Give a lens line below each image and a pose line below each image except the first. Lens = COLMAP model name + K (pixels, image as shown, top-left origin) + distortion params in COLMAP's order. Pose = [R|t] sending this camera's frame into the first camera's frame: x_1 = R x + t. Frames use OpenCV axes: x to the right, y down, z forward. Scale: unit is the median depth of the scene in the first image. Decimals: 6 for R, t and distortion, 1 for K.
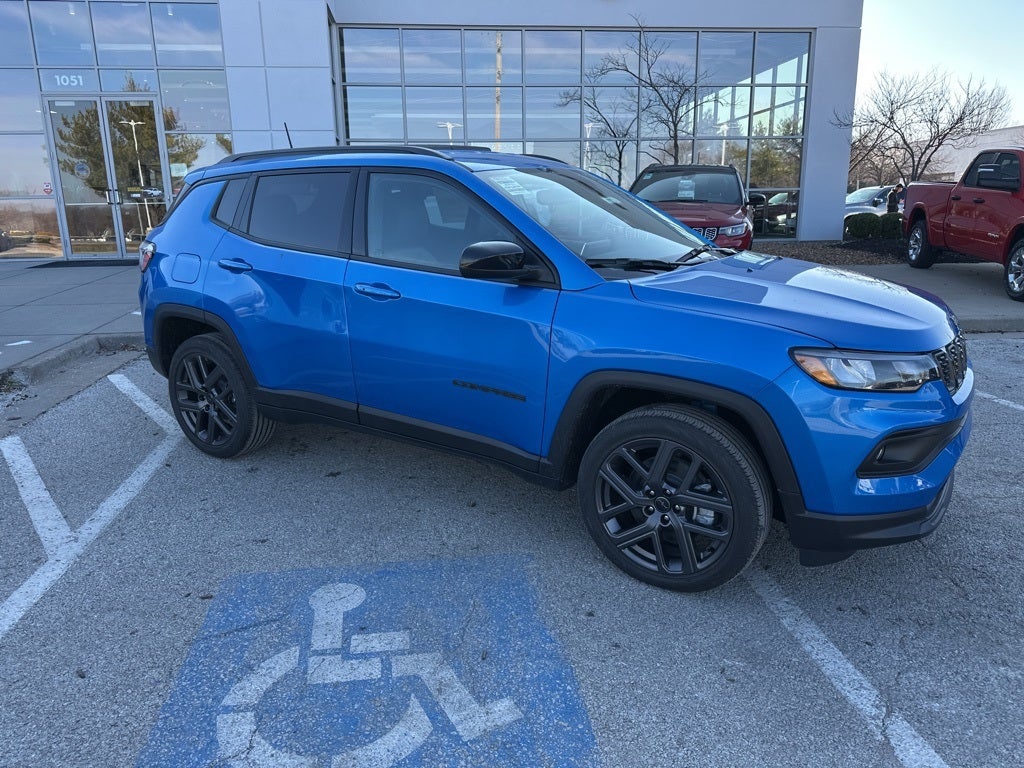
lens RADIAL K [[715.6, 0, 509.5], [0, 715.6, 390.5], [0, 0, 1]] dist [0.035533, -0.039294]
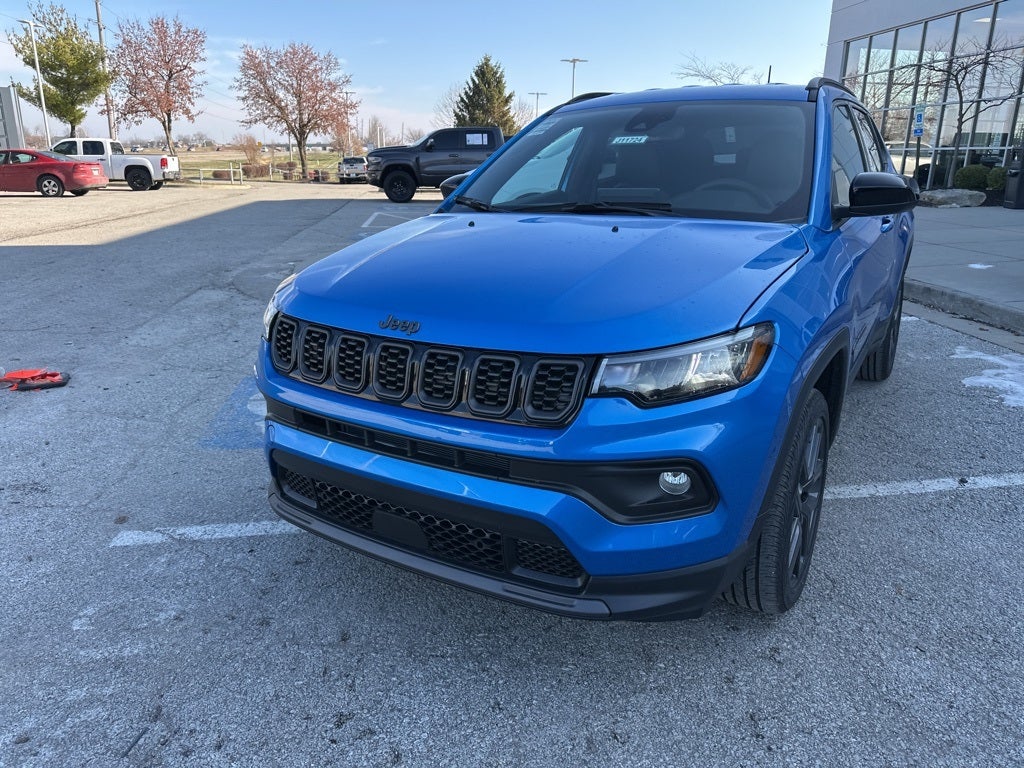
lens RADIAL K [[720.9, 0, 509.2], [0, 720.9, 378.0], [0, 0, 1]] dist [0.029430, -0.032598]
pose [[-0.001153, 0.303691, -0.952770, 1.239267], [-0.251459, 0.922068, 0.294209, -0.268405], [0.967867, 0.239922, 0.075303, 1.038770]]
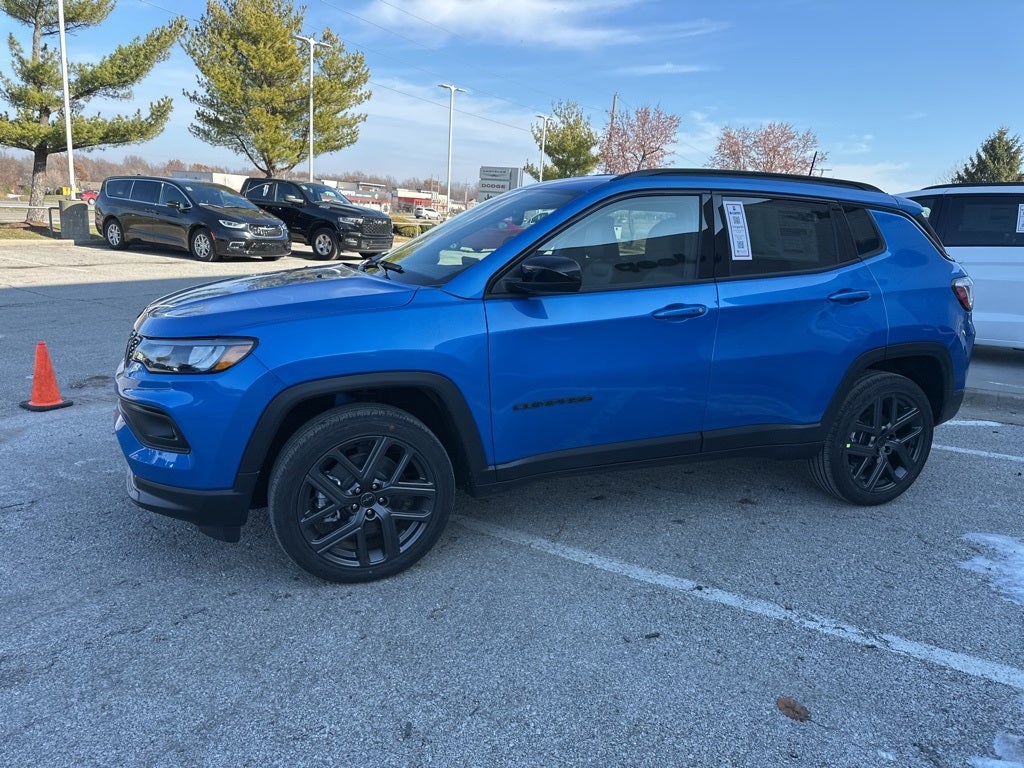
lens RADIAL K [[717.8, 0, 508.4], [0, 717.8, 381.2], [0, 0, 1]] dist [0.042480, -0.049442]
pose [[-0.601137, 0.159797, -0.783006, 1.150300], [-0.239756, 0.898606, 0.367456, -0.543343], [0.762333, 0.408622, -0.501873, 2.010325]]
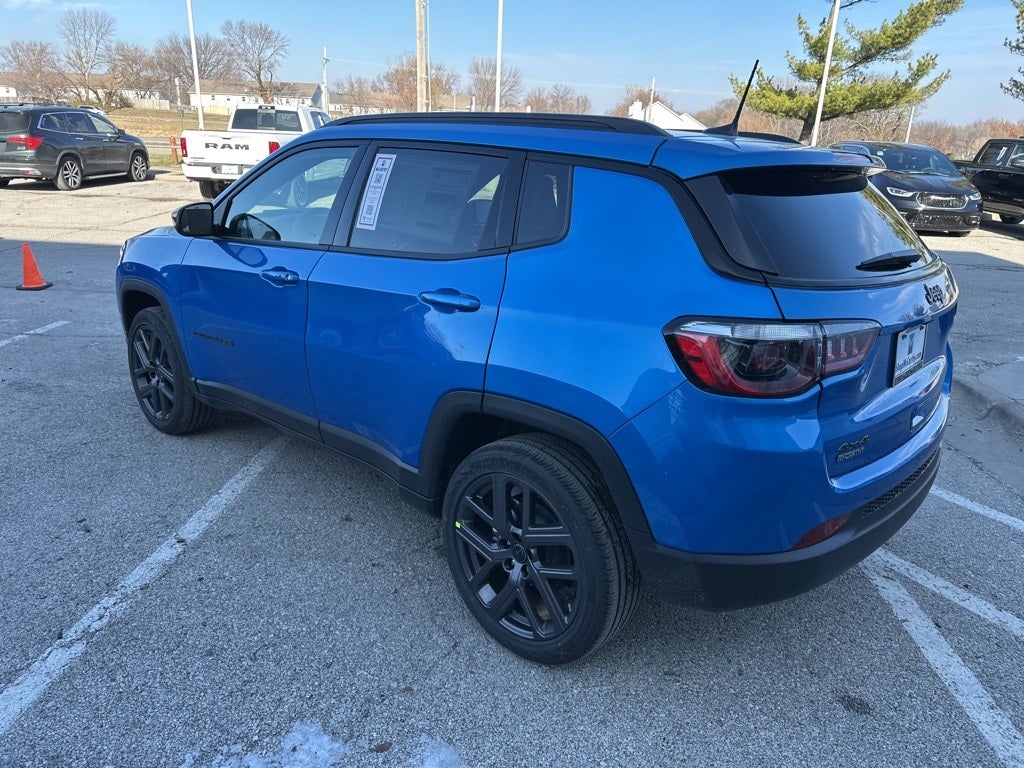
lens RADIAL K [[719.4, 0, 512.0], [0, 719.4, 384.0], [0, 0, 1]] dist [0.016896, -0.016797]
pose [[-0.982270, -0.084565, 0.167316, -0.377974], [0.019271, 0.842211, 0.538803, -0.709547], [-0.186479, 0.532474, -0.825649, 2.468058]]
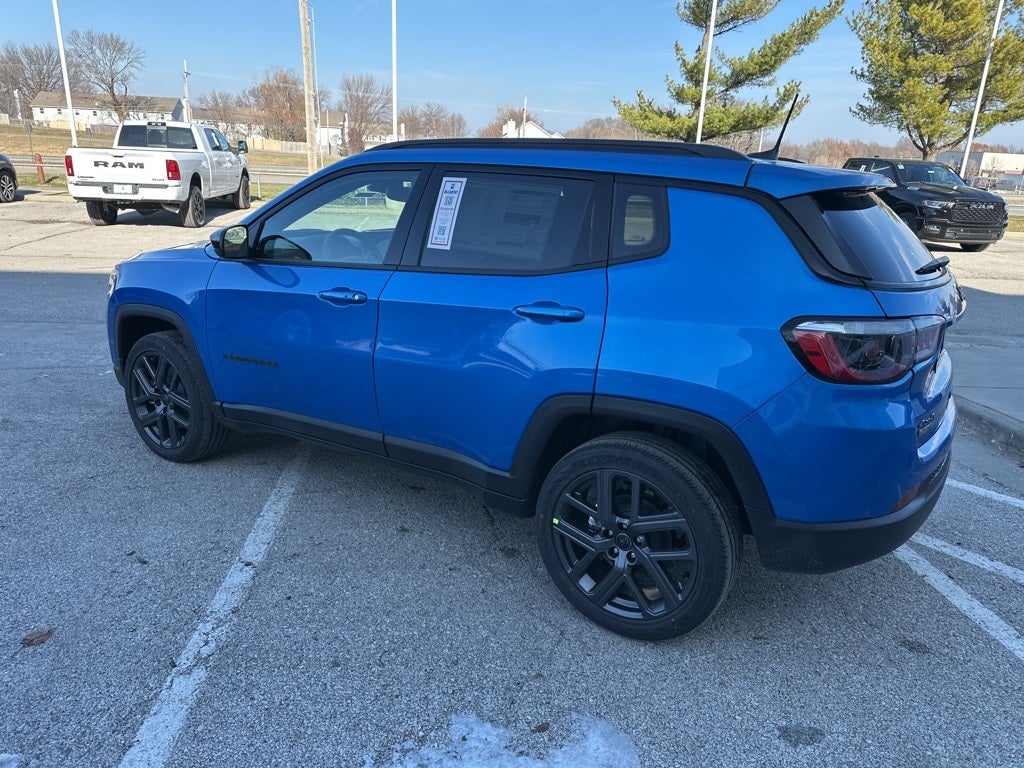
lens RADIAL K [[715.6, 0, 509.5], [0, 715.6, 390.5], [0, 0, 1]] dist [0.035533, -0.039294]
pose [[-0.999352, -0.033430, 0.013365, -0.136659], [-0.021352, 0.849214, 0.527617, -0.732107], [-0.028988, 0.526990, -0.849377, 2.553256]]
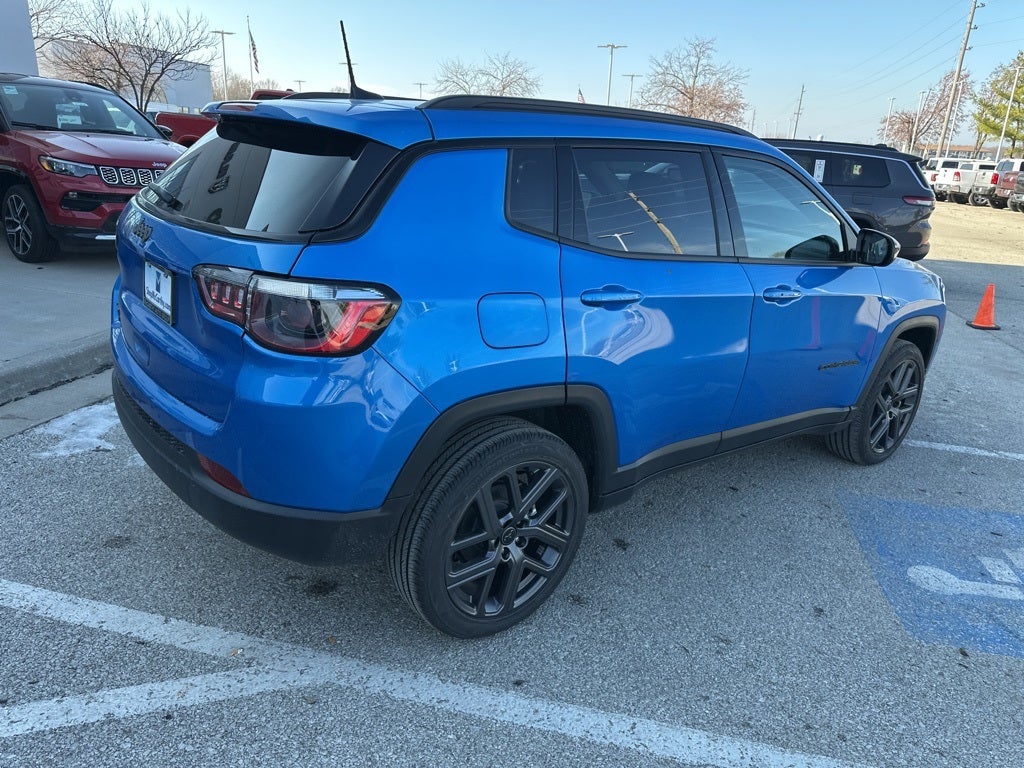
lens RADIAL K [[715.6, 0, 509.5], [0, 715.6, 390.5], [0, 0, 1]] dist [0.035533, -0.039294]
pose [[0.320807, -0.277023, 0.905727, -1.272152], [0.175580, 0.957090, 0.230543, -0.326261], [-0.930728, 0.085067, 0.355681, 1.119204]]
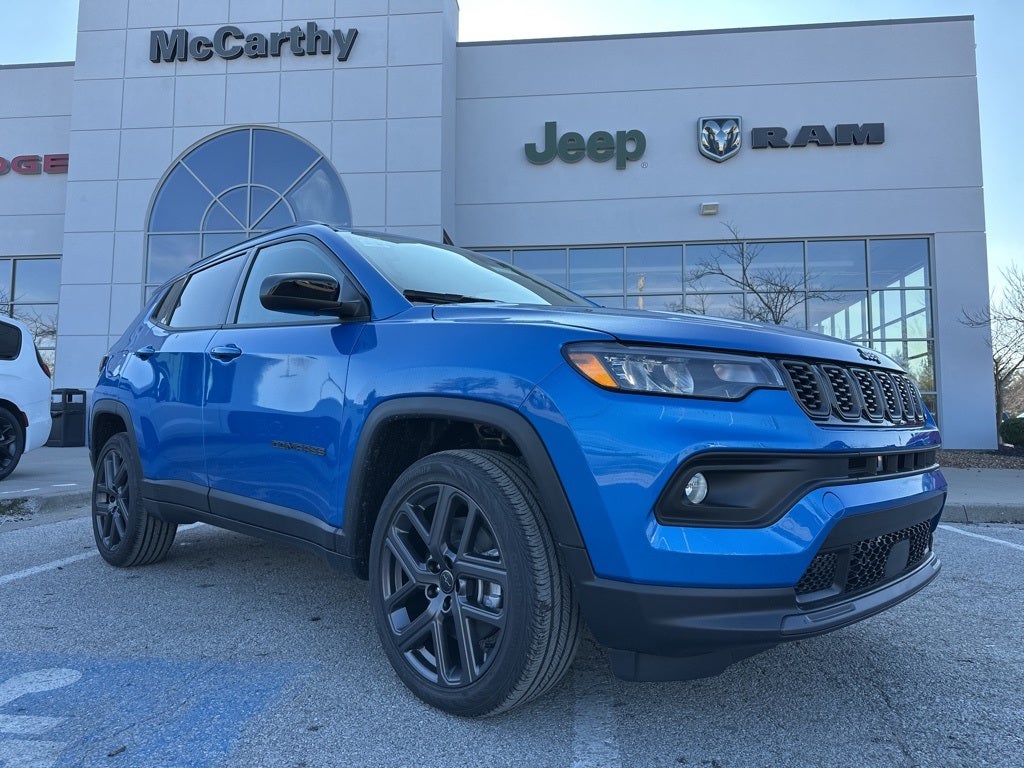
lens RADIAL K [[720.9, 0, 509.2], [0, 720.9, 378.0], [0, 0, 1]] dist [0.029430, -0.032598]
pose [[0.977043, 0.001266, -0.213040, 0.406487], [-0.070871, 0.944963, -0.319410, 0.182146], [0.200910, 0.327175, 0.923359, 0.245824]]
